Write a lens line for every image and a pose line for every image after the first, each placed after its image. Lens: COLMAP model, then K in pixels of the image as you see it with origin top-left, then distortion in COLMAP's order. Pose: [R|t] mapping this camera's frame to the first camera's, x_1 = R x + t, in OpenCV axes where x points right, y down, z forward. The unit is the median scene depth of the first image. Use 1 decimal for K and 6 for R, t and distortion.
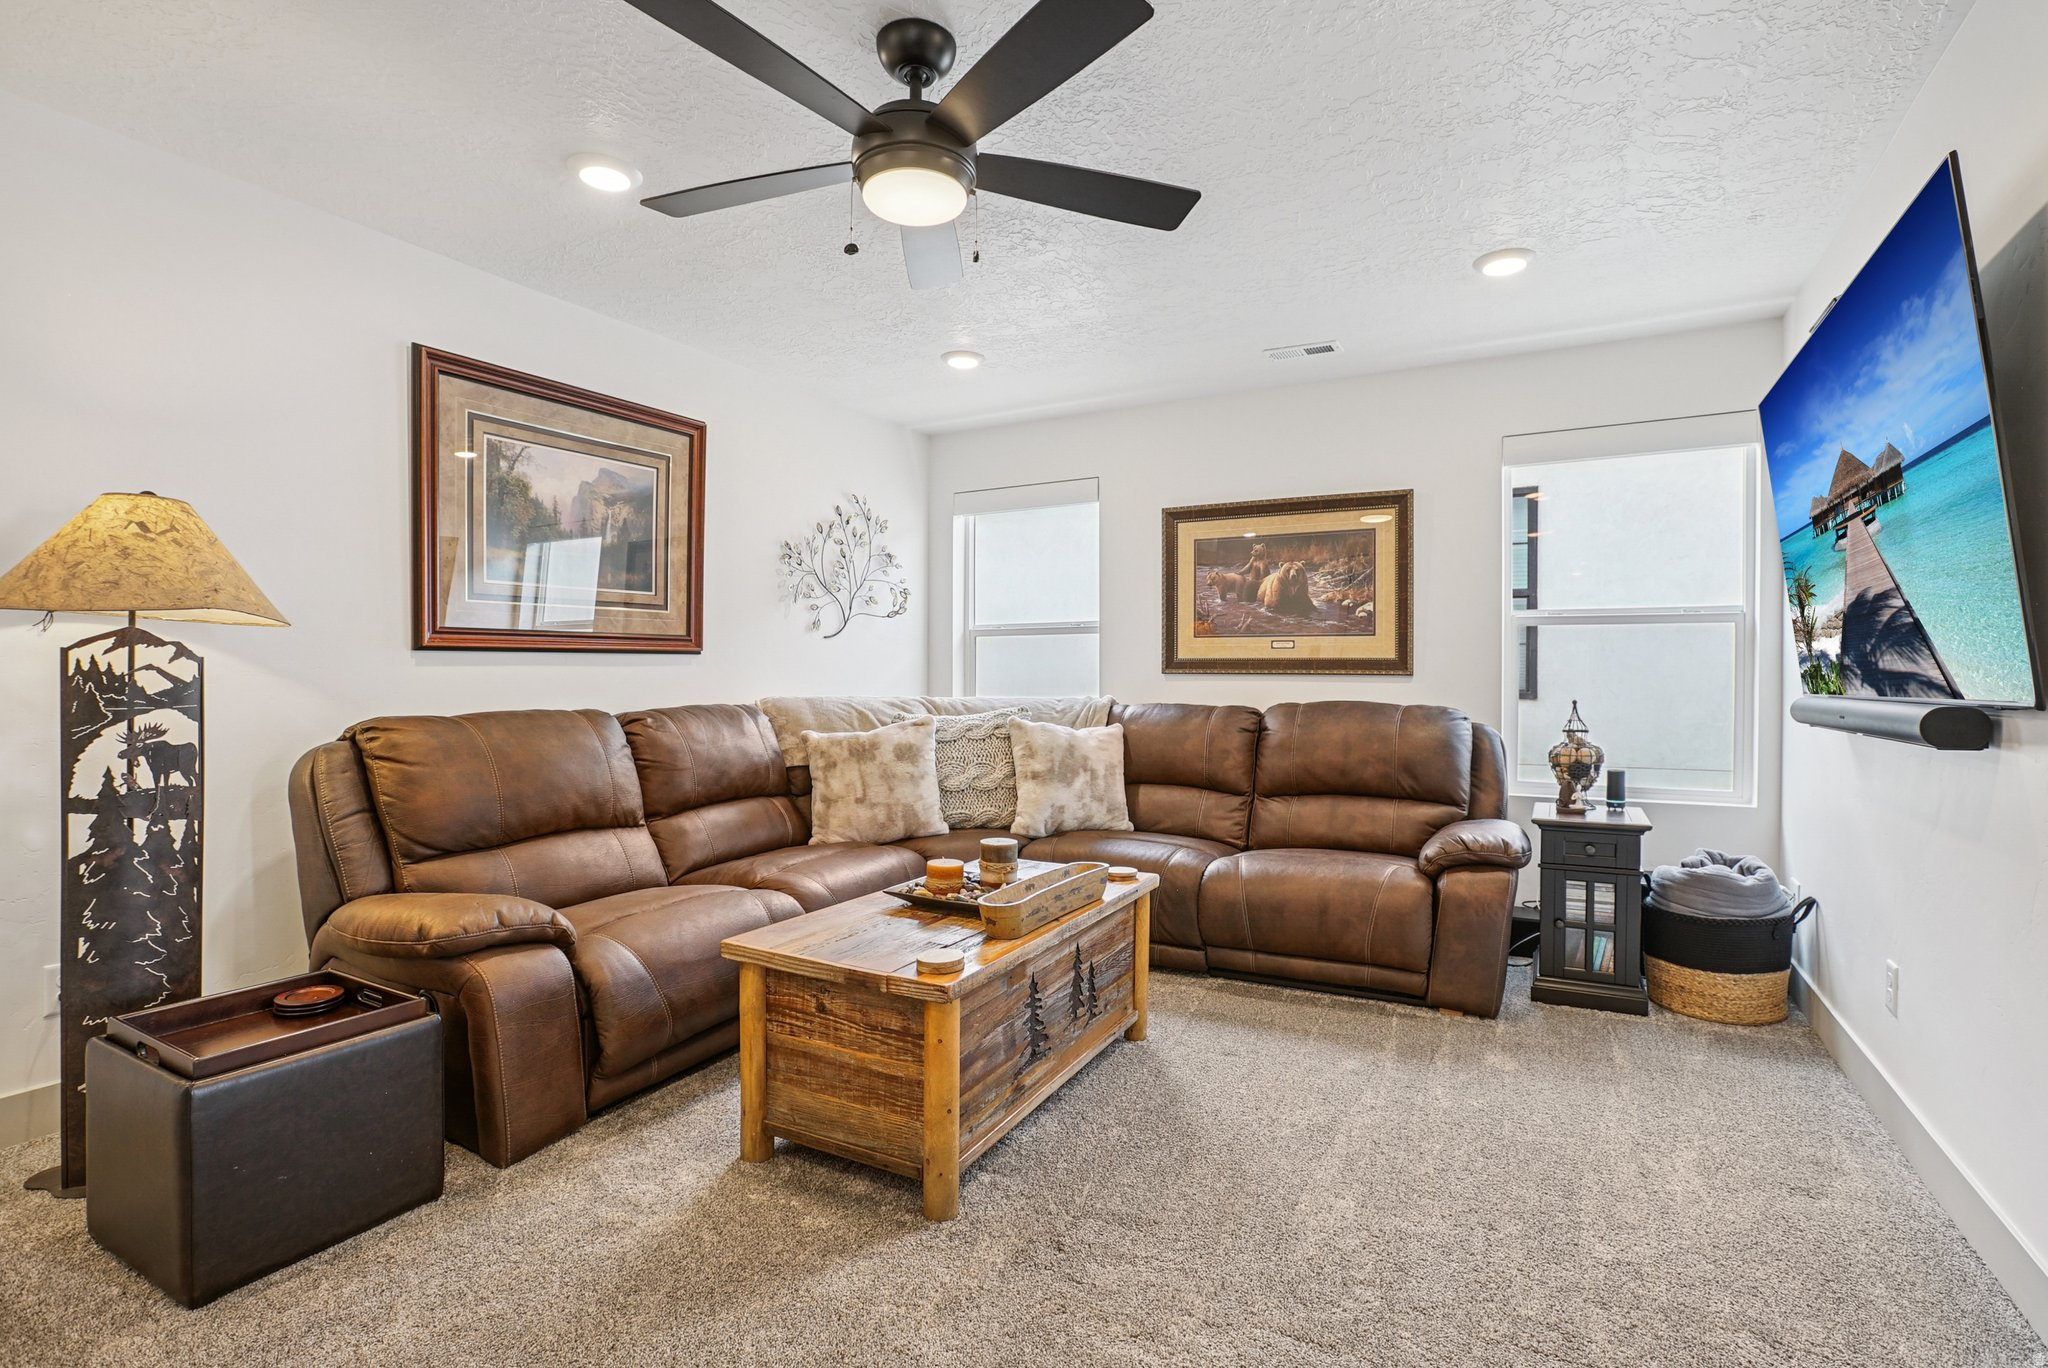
lens RADIAL K [[962.2, 0, 1027.3], [0, 962.2, 691.9], [0, 0, 1]] dist [-0.058106, 0.021428]
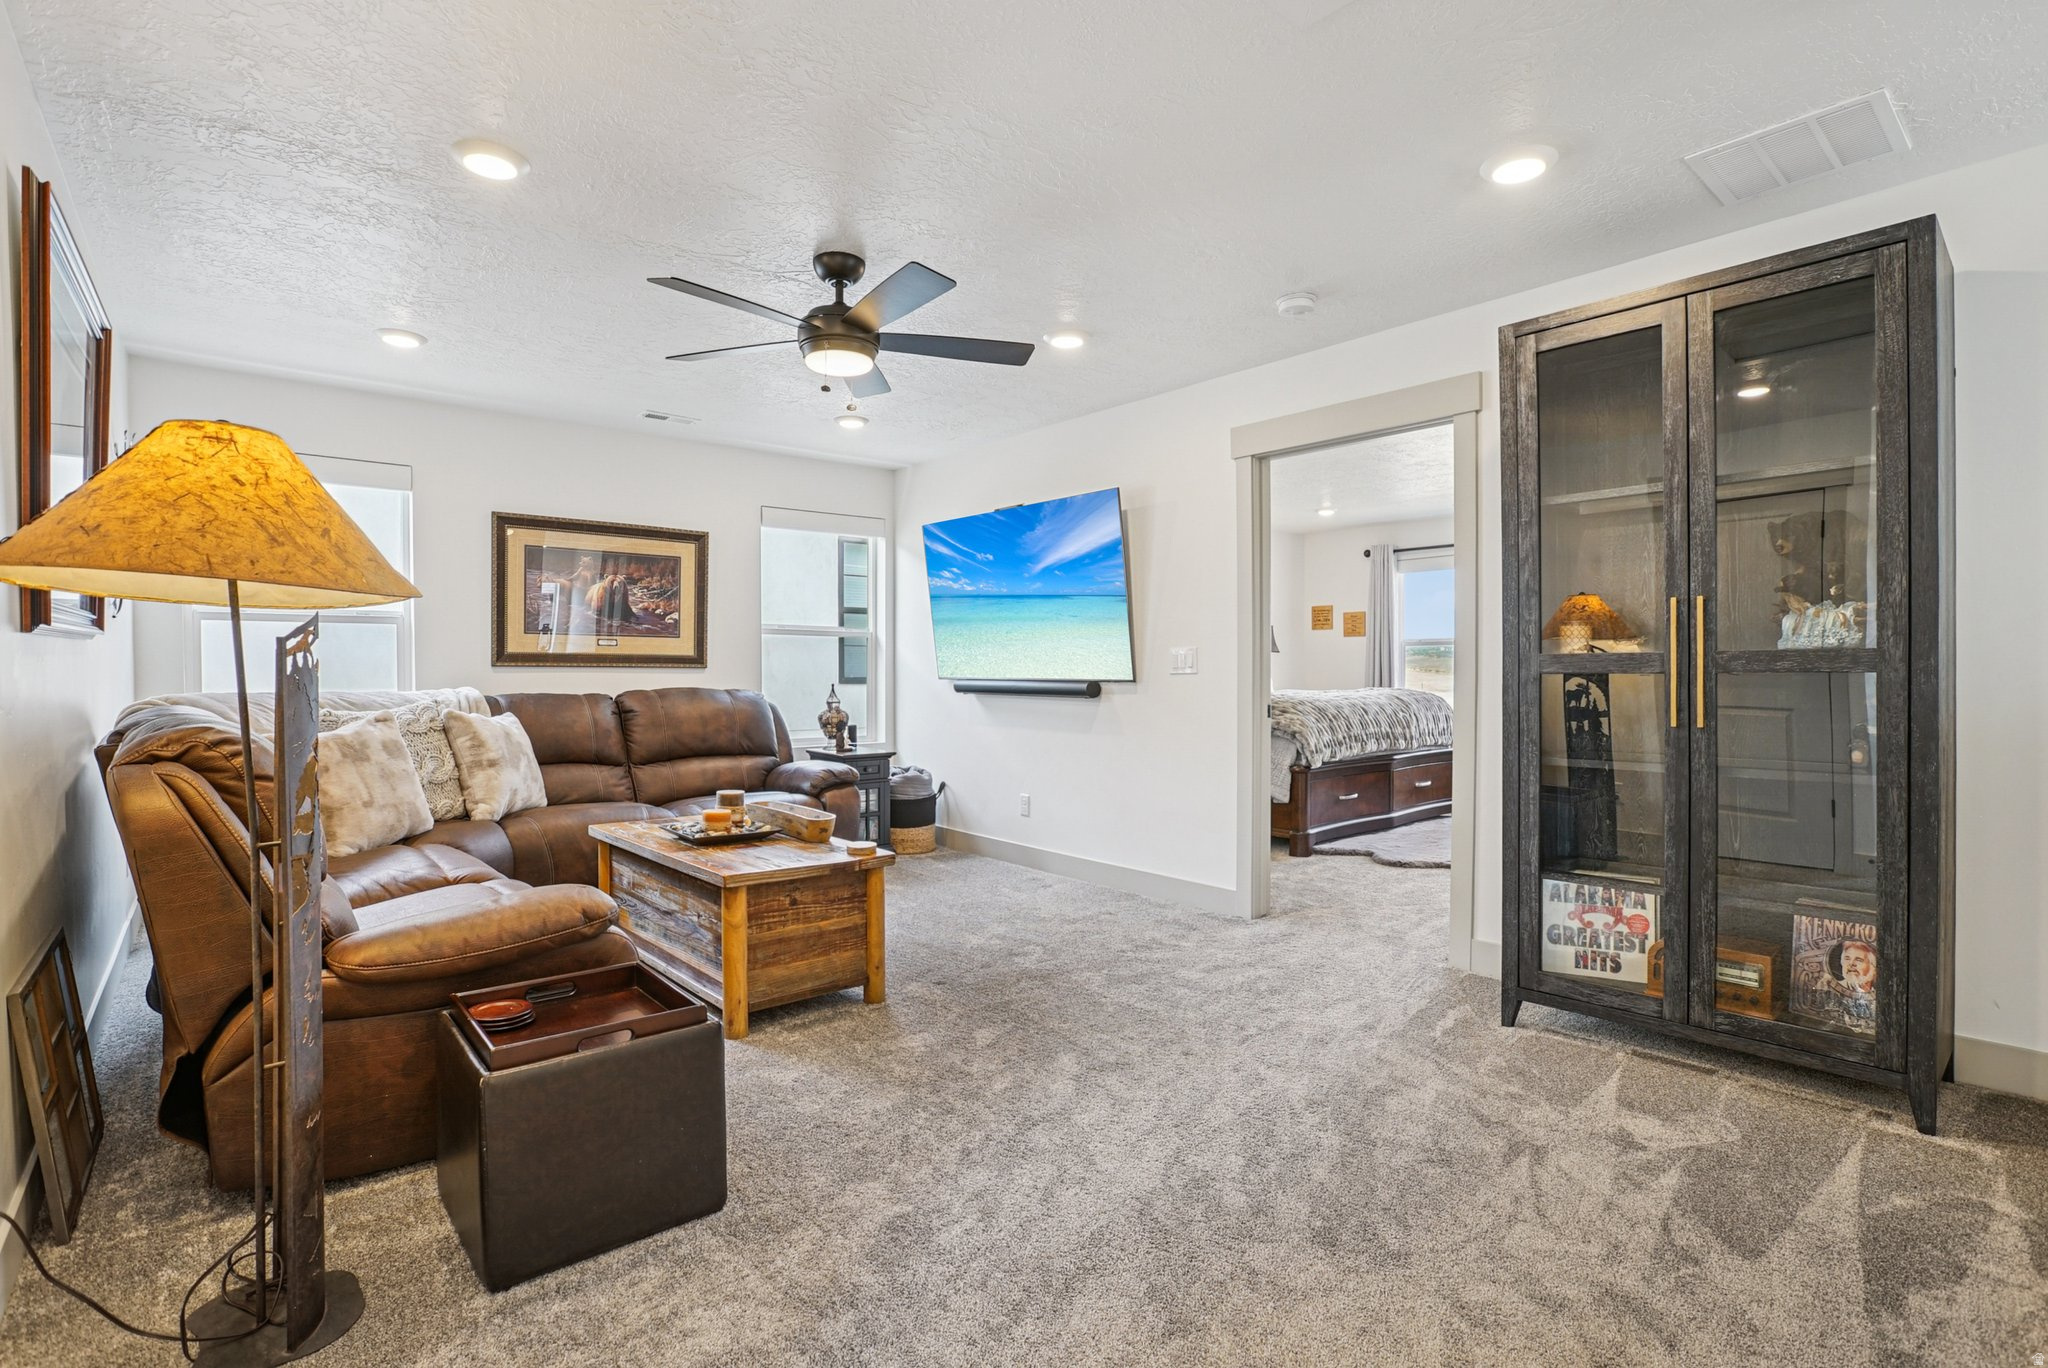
lens RADIAL K [[962.2, 0, 1027.3], [0, 962.2, 691.9], [0, 0, 1]] dist [-0.058106, 0.021428]
pose [[0.365925, -0.022297, 0.930377, -0.741396], [0.009479, 0.999750, 0.020231, -0.006821], [-0.930596, 0.001416, 0.366045, 0.072877]]
